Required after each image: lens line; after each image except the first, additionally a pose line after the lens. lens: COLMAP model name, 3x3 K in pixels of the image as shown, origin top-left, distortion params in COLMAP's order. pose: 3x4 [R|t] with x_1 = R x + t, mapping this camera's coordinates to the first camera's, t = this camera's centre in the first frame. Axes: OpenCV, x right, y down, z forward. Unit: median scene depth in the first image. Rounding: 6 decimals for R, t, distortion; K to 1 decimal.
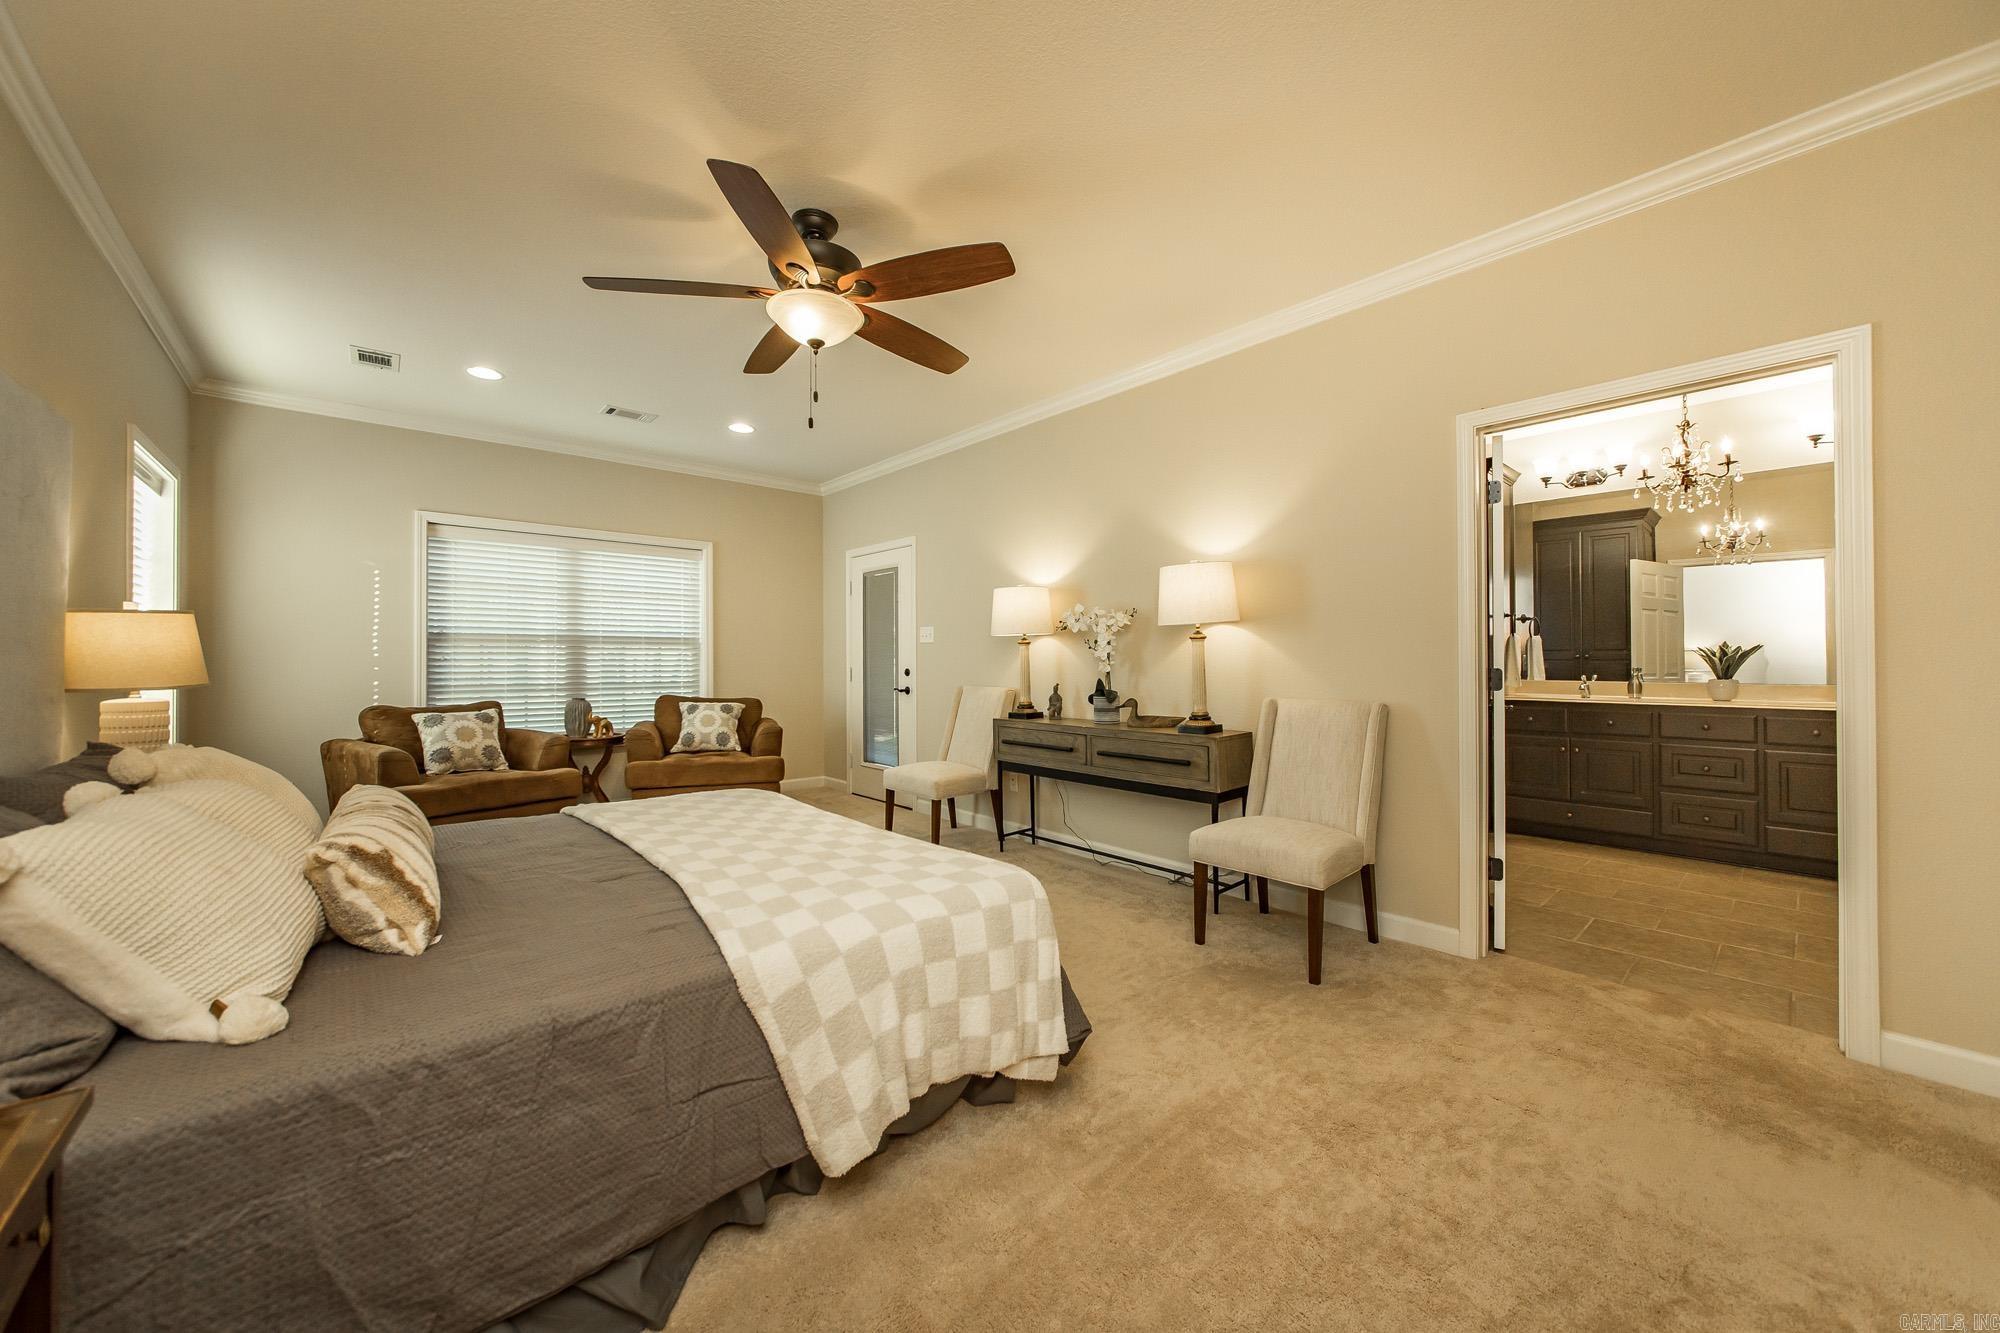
lens RADIAL K [[719.9, 0, 1016.0], [0, 719.9, 659.1], [0, 0, 1]] dist [0.000145, 0.000058]
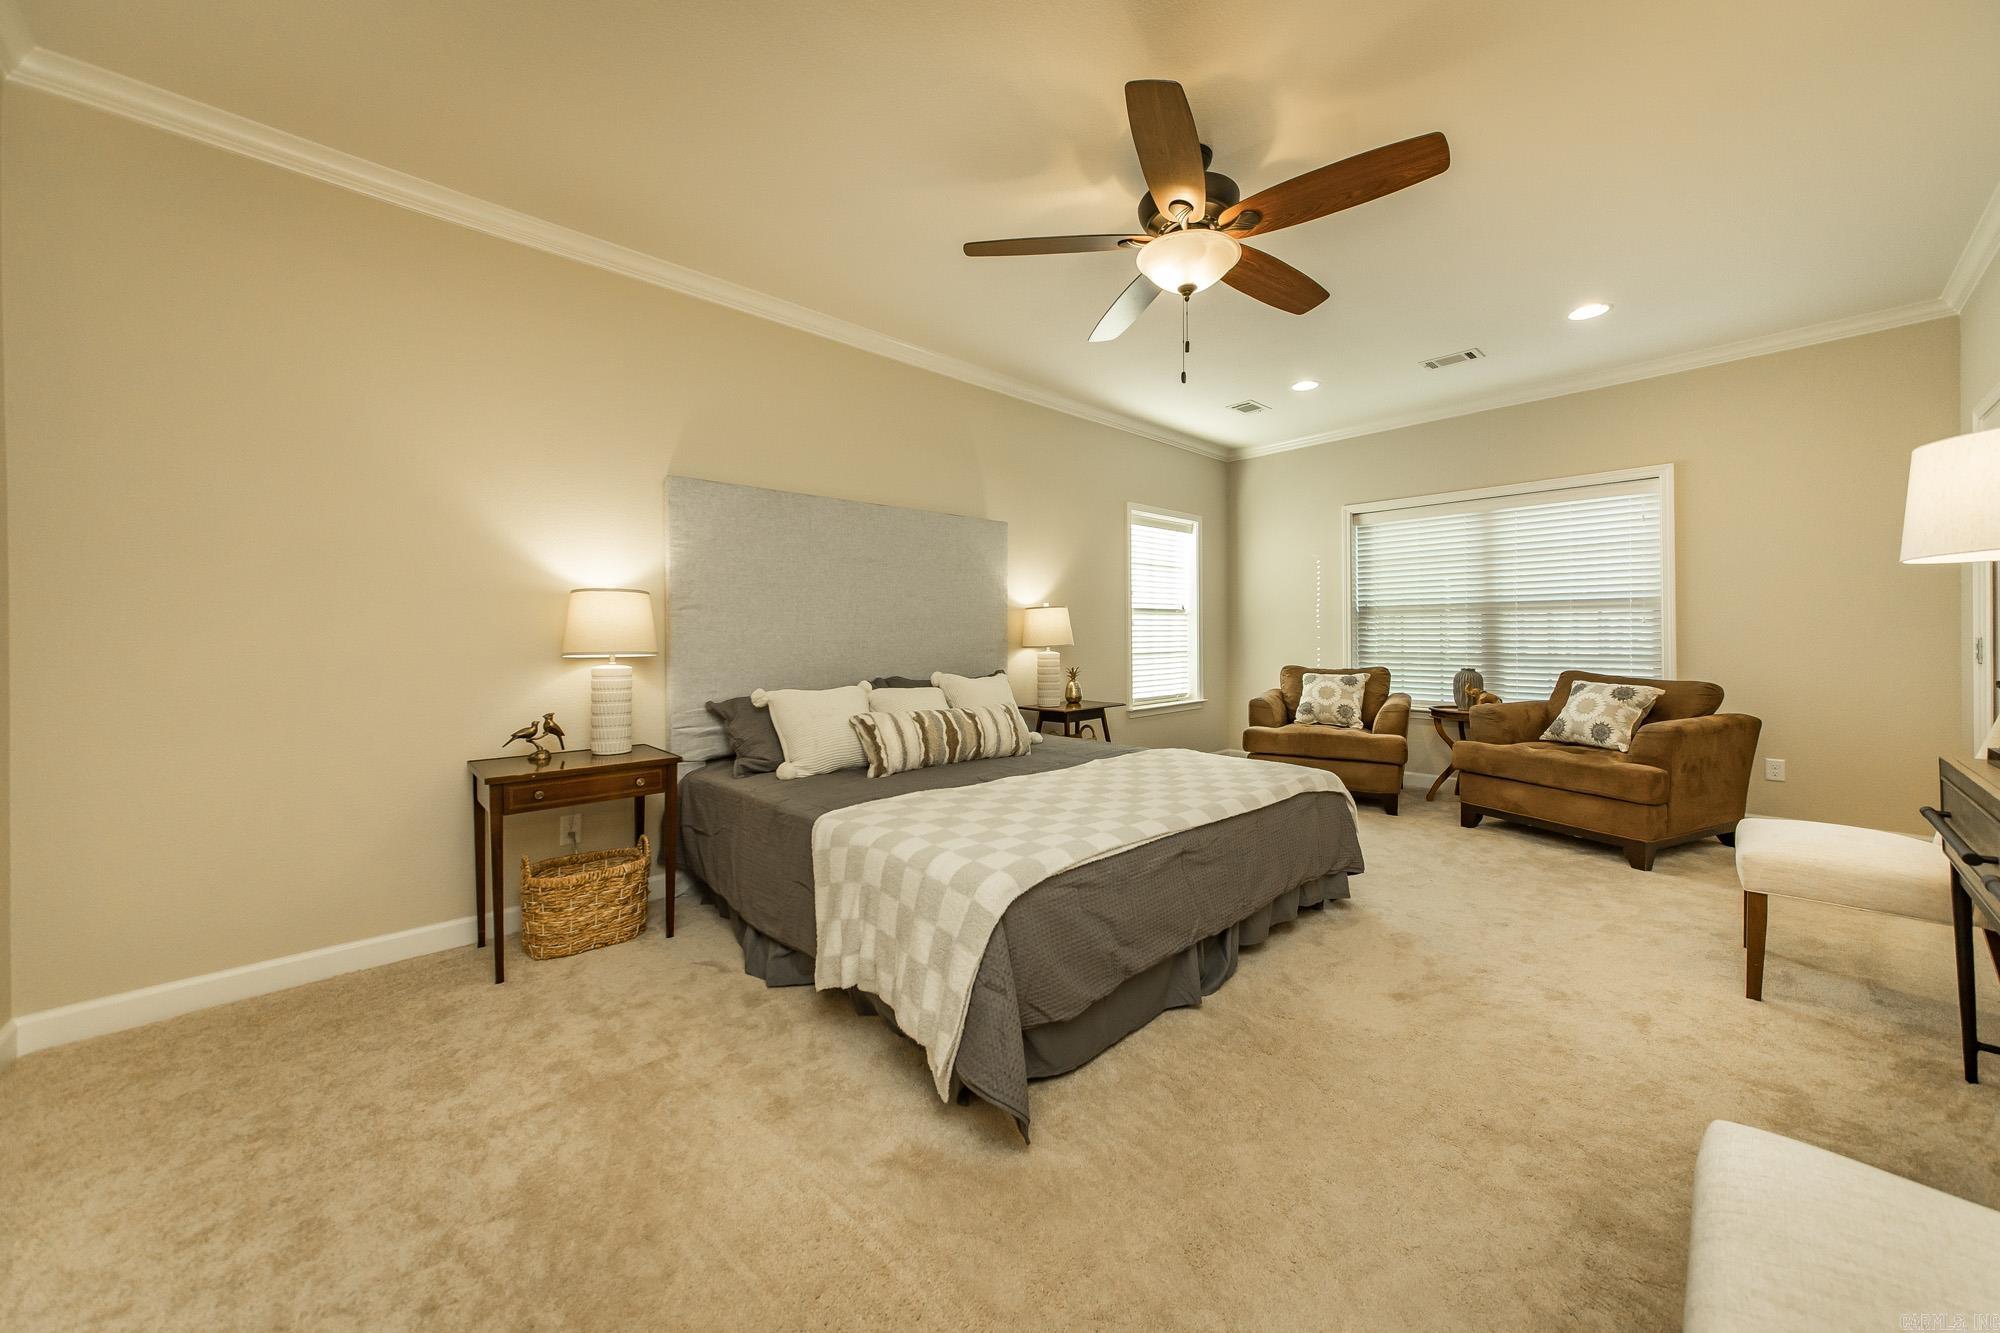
lens RADIAL K [[719.9, 0, 1016.0], [0, 719.9, 659.1], [0, 0, 1]] dist [0.000145, 0.000058]
pose [[0.029729, 0.033577, -0.998994, 0.344091], [0.012056, 0.999351, 0.033948, 0.001943], [0.999485, -0.013053, 0.029305, 0.390639]]
